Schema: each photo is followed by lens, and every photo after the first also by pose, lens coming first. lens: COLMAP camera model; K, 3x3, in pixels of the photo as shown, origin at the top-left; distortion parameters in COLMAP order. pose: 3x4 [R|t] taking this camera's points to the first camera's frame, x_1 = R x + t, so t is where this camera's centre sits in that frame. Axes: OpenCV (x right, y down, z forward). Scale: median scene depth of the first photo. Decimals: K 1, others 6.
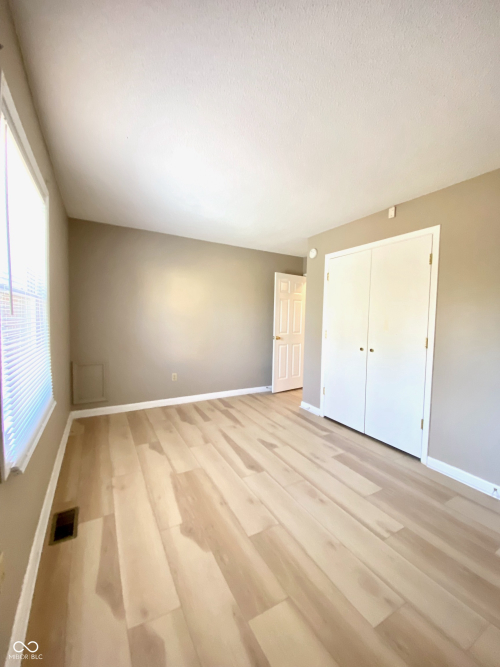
lens RADIAL K [[275.5, 0, 250.2], [0, 275.5, 332.3], [0, 0, 1]] dist [0.014919, -0.008581]
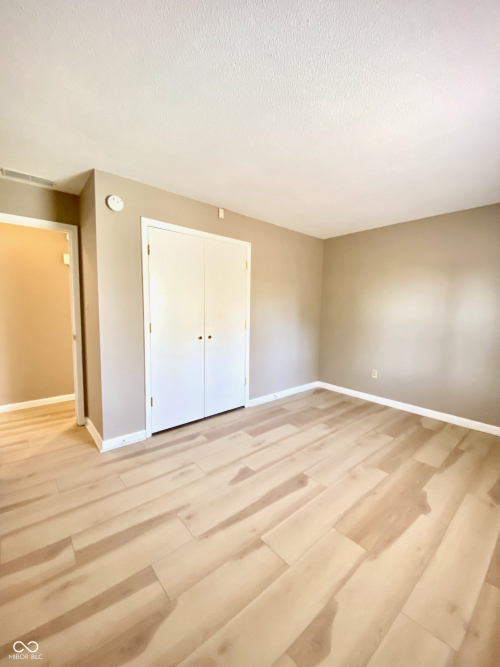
lens RADIAL K [[275.5, 0, 247.3], [0, 275.5, 329.1], [0, 0, 1]] dist [0.014919, -0.008581]
pose [[-0.206286, -0.114508, 0.971768, -0.712745], [0.028729, 0.991992, 0.122989, -0.105499], [-0.978070, 0.053289, -0.201345, 1.237071]]
